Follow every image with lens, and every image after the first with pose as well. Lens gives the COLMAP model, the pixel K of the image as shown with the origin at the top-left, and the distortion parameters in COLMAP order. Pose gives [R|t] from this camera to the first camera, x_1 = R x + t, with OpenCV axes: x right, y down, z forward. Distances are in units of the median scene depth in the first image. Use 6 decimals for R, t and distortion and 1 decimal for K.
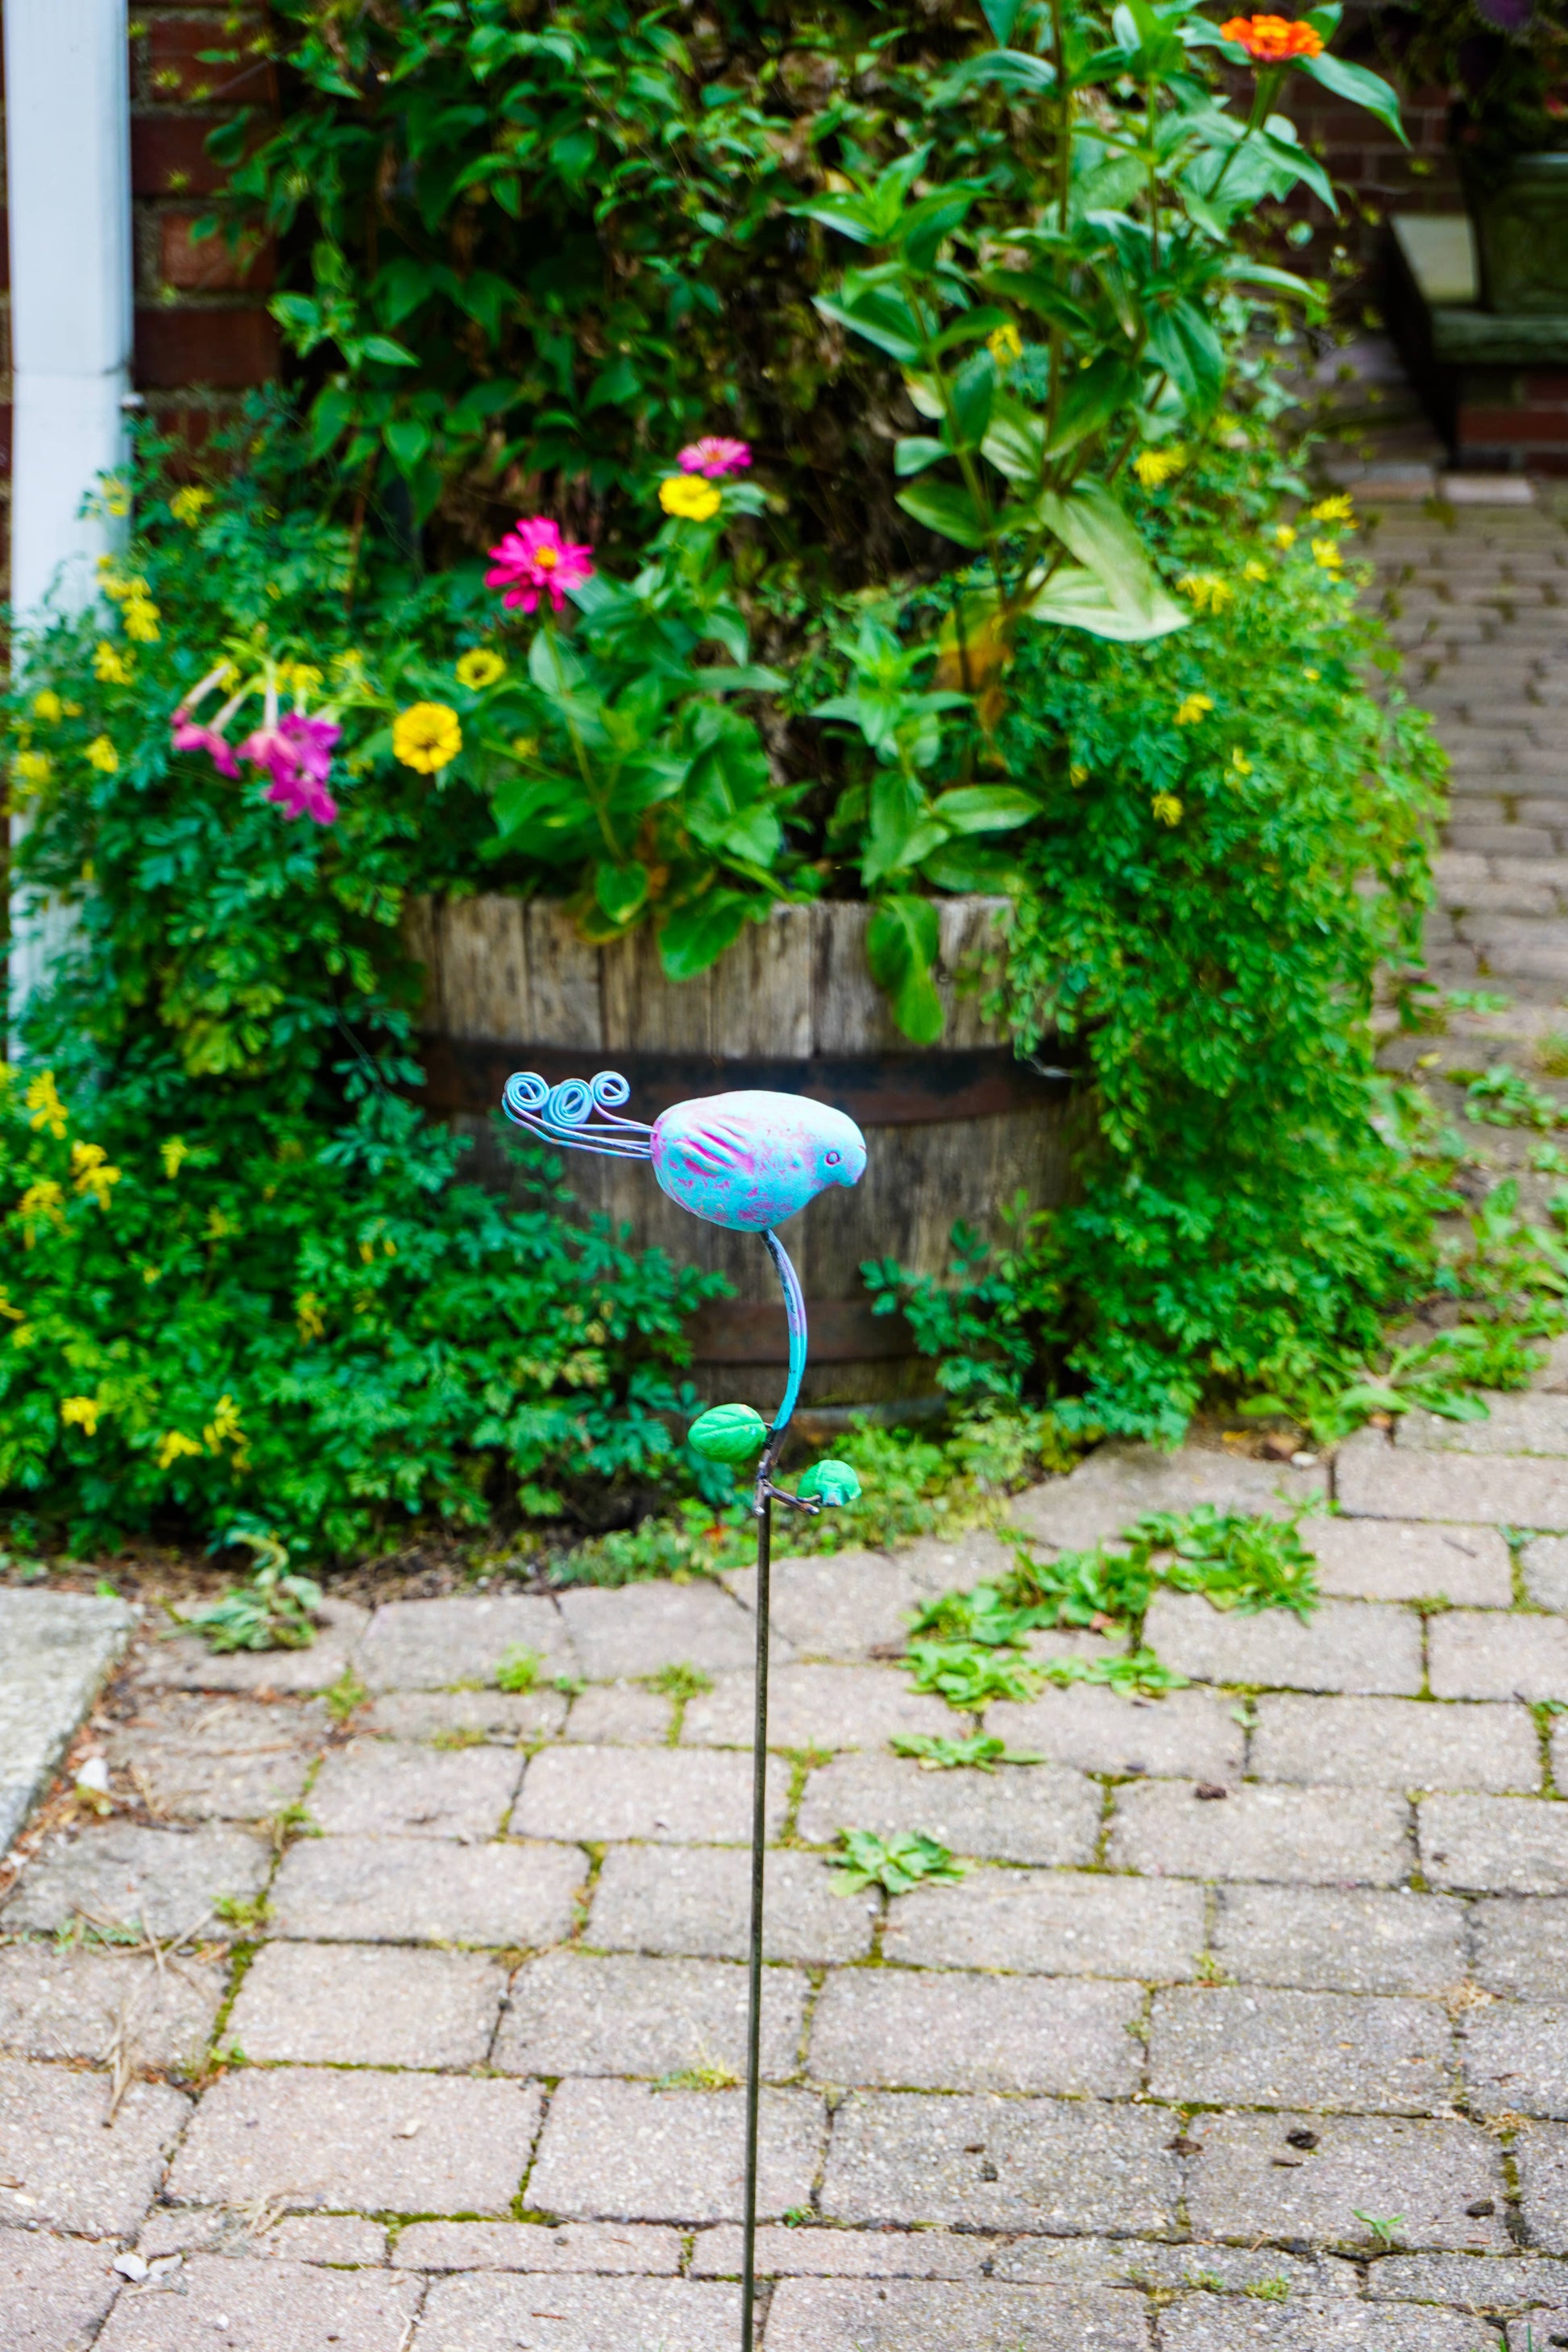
lens RADIAL K [[5113.0, 0, 786.1], [0, 5113.0, 1112.9], [0, 0, 1]] dist [0.001392, 0.334703]
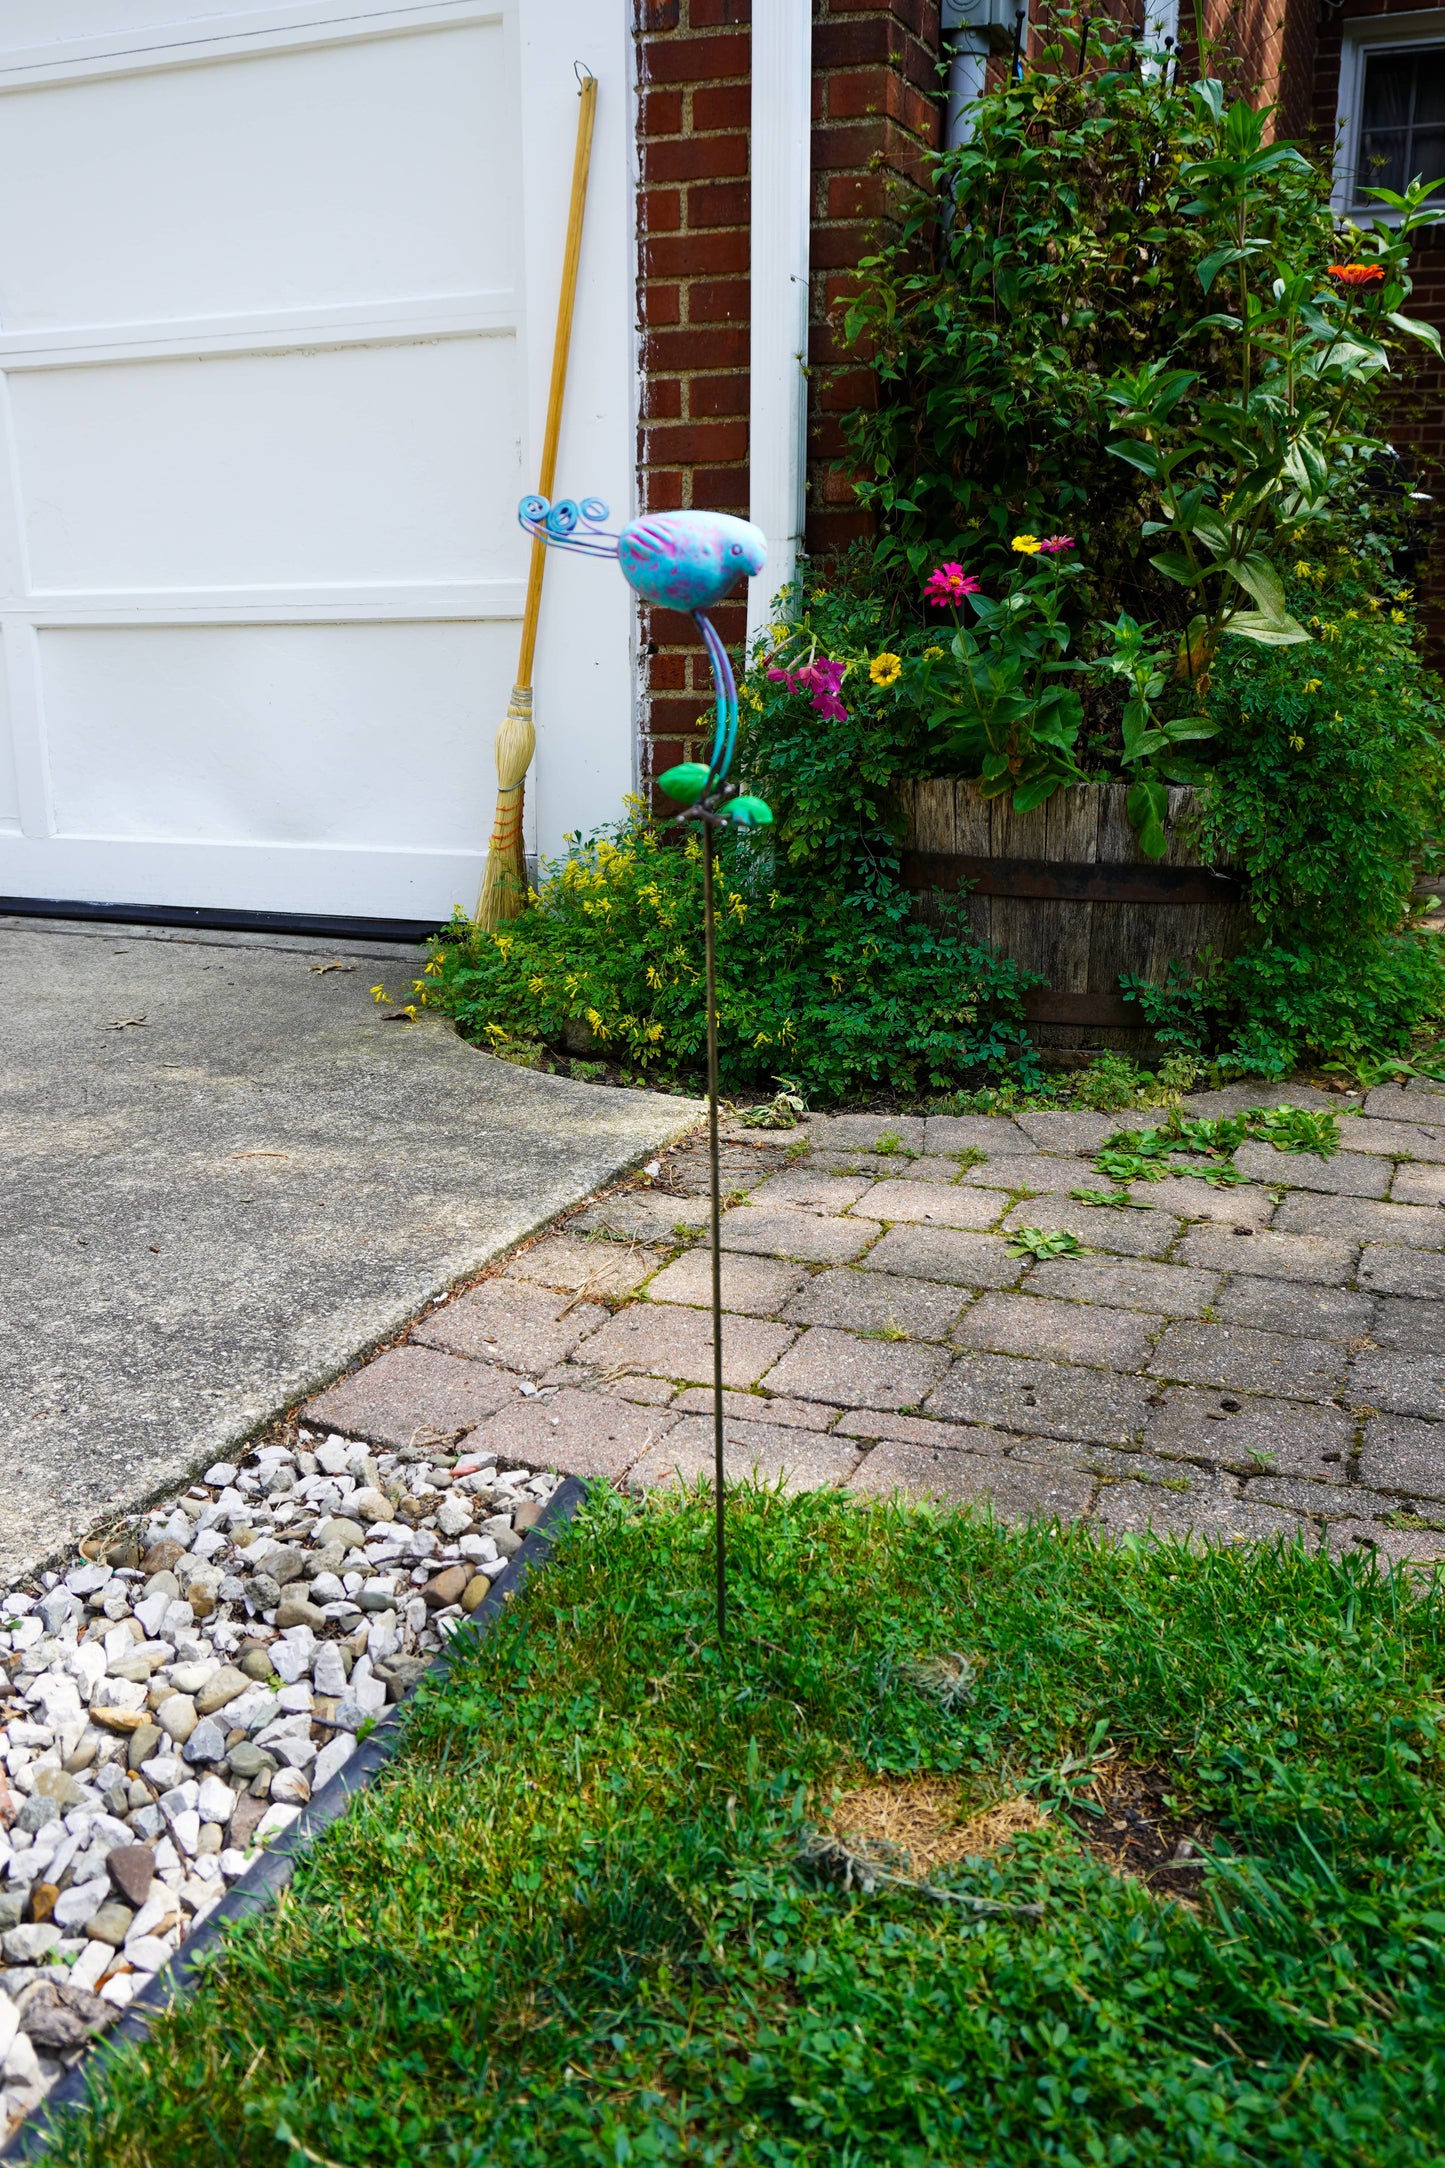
lens RADIAL K [[1881.5, 0, 722.2], [0, 1881.5, 1061.6], [0, 0, 1]] dist [-0.017789, 0.044299]
pose [[0.952902, 0.066873, -0.295814, 0.096294], [-0.071673, 0.997414, -0.005398, 0.087366], [0.294688, 0.026346, 0.955230, 0.310239]]
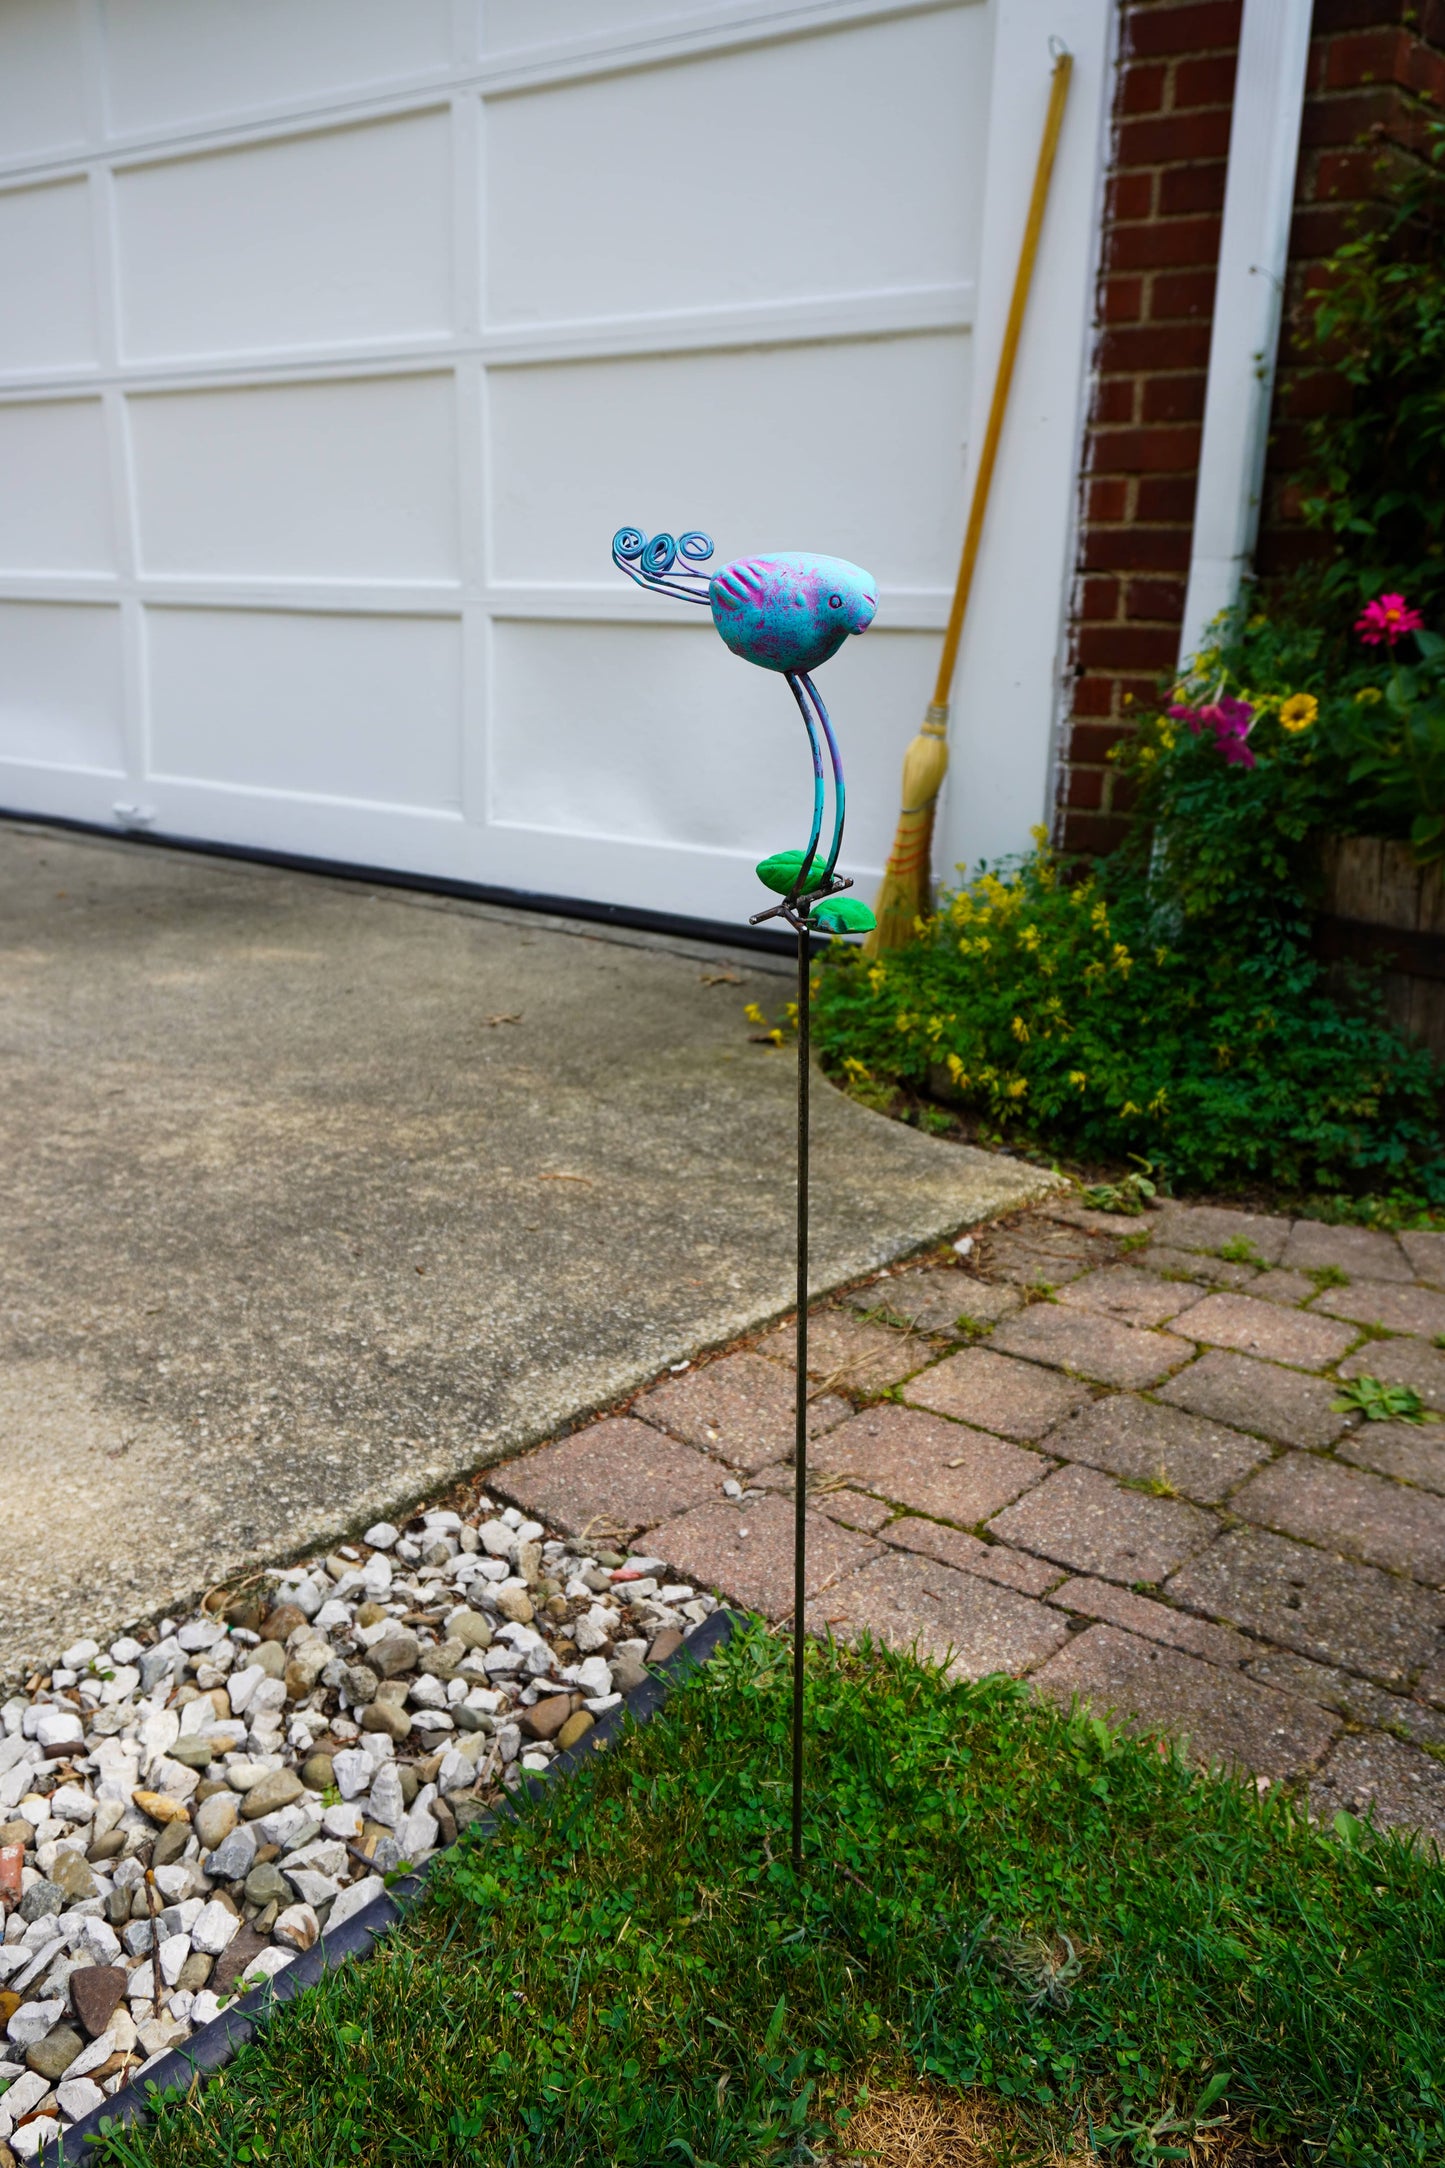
lens RADIAL K [[1881.5, 0, 722.2], [0, 1881.5, 1061.6], [0, 0, 1]] dist [-0.017789, 0.044299]
pose [[0.827648, 0.161077, -0.537637, 0.133262], [-0.172022, 0.984631, 0.030183, 0.058781], [0.534236, 0.067505, 0.842636, 0.383505]]
